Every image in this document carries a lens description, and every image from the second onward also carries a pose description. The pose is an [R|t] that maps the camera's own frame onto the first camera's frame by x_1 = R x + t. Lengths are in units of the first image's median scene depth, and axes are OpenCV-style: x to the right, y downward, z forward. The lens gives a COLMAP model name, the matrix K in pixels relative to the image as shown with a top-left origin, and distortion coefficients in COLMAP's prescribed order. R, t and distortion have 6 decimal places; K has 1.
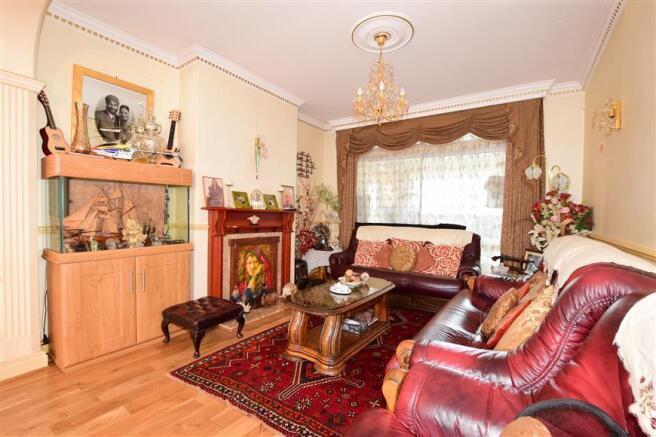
lens RADIAL K [[291.1, 0, 328.0], [0, 291.1, 218.5], [0, 0, 1]] dist [-0.036816, 0.007389]
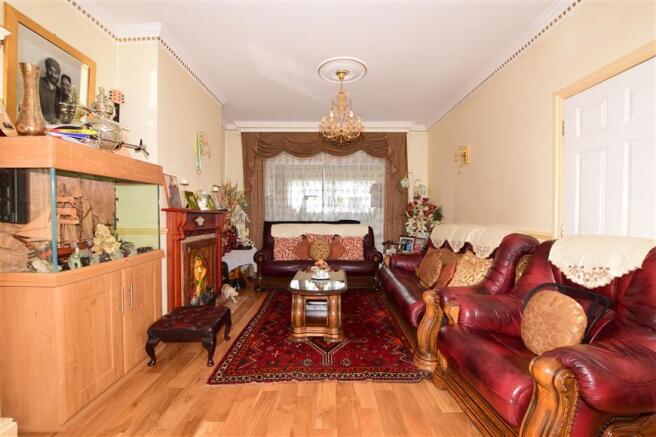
lens RADIAL K [[291.1, 0, 328.0], [0, 291.1, 218.5], [0, 0, 1]] dist [-0.036816, 0.007389]
pose [[0.824319, -0.026369, 0.565510, -0.491264], [0.023656, 0.999647, 0.012130, -0.006822], [-0.565630, 0.003379, 0.824652, -0.009587]]
